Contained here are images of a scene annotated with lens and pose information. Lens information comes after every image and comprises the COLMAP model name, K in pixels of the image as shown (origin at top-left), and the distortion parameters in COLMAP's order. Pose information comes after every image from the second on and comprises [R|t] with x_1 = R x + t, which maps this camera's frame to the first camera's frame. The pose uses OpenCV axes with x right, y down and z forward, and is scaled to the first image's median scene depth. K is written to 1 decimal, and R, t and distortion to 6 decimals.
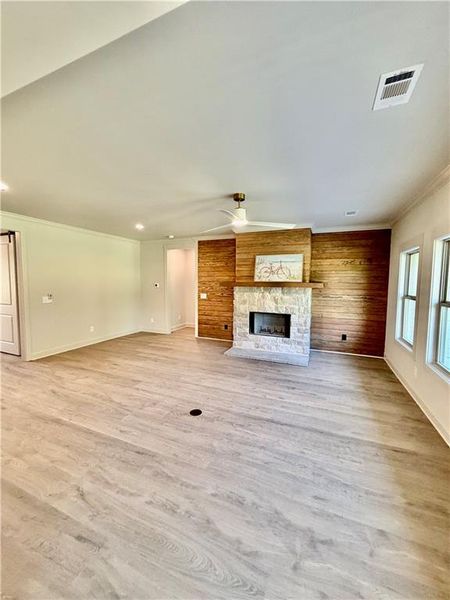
lens RADIAL K [[238.5, 0, 226.4], [0, 238.5, 297.9], [0, 0, 1]] dist [0.001059, 0.000120]
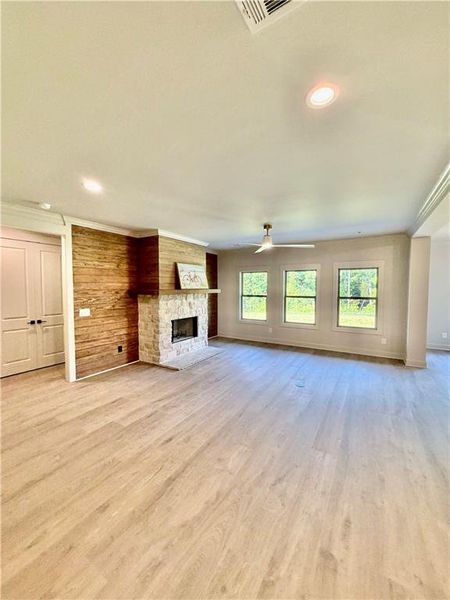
lens RADIAL K [[238.5, 0, 226.4], [0, 238.5, 297.9], [0, 0, 1]] dist [0.001059, 0.000120]
pose [[0.148632, -0.050904, 0.987582, -0.838104], [0.074475, 0.996414, 0.040151, -0.055738], [-0.986084, 0.067582, 0.151890, 0.650686]]
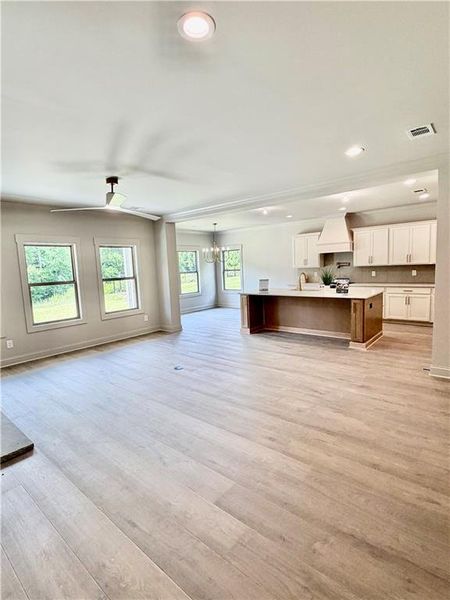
lens RADIAL K [[300.6, 0, 225.0], [0, 300.6, 300.0], [0, 0, 1]] dist [-0.000108, 0.000117]
pose [[-0.953847, -0.002272, 0.300283, -0.473125], [0.056332, 0.980865, 0.186360, -0.091701], [-0.294961, 0.194675, -0.935468, 1.312493]]
